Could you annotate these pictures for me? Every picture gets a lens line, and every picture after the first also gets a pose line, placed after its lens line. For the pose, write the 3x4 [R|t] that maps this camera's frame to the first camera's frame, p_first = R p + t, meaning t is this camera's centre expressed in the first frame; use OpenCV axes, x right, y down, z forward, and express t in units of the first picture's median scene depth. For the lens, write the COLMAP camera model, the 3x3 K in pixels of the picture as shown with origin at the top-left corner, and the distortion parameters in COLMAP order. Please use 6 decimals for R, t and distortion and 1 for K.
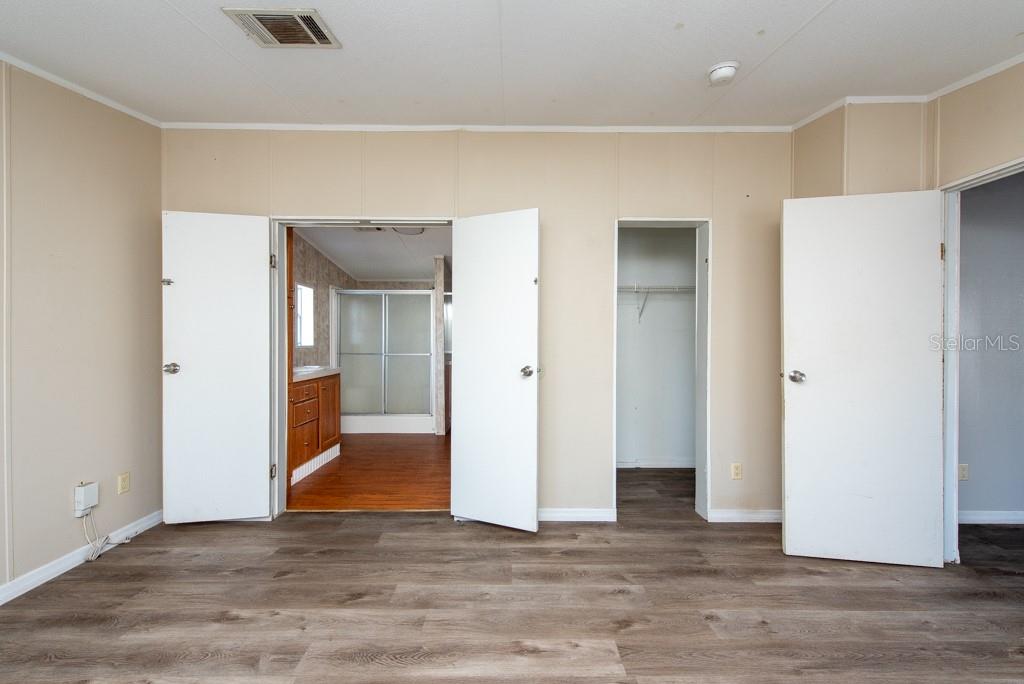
lens RADIAL K [[403.6, 0, 509.4], [0, 403.6, 347.0], [0, 0, 1]] dist [0.014344, -0.002376]
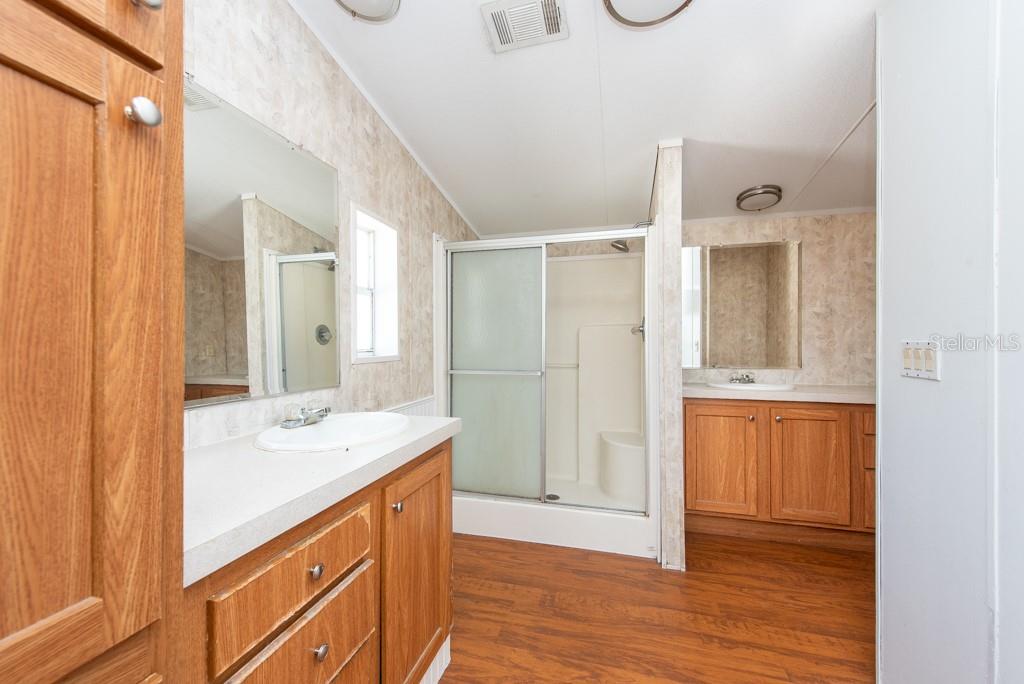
lens RADIAL K [[403.6, 0, 503.9], [0, 403.6, 340.0], [0, 0, 1]] dist [0.014344, -0.002376]
pose [[0.963225, -0.005995, -0.268629, -0.227664], [0.001565, 0.999859, -0.016701, -0.012723], [0.268691, 0.015666, 0.963099, 0.548067]]
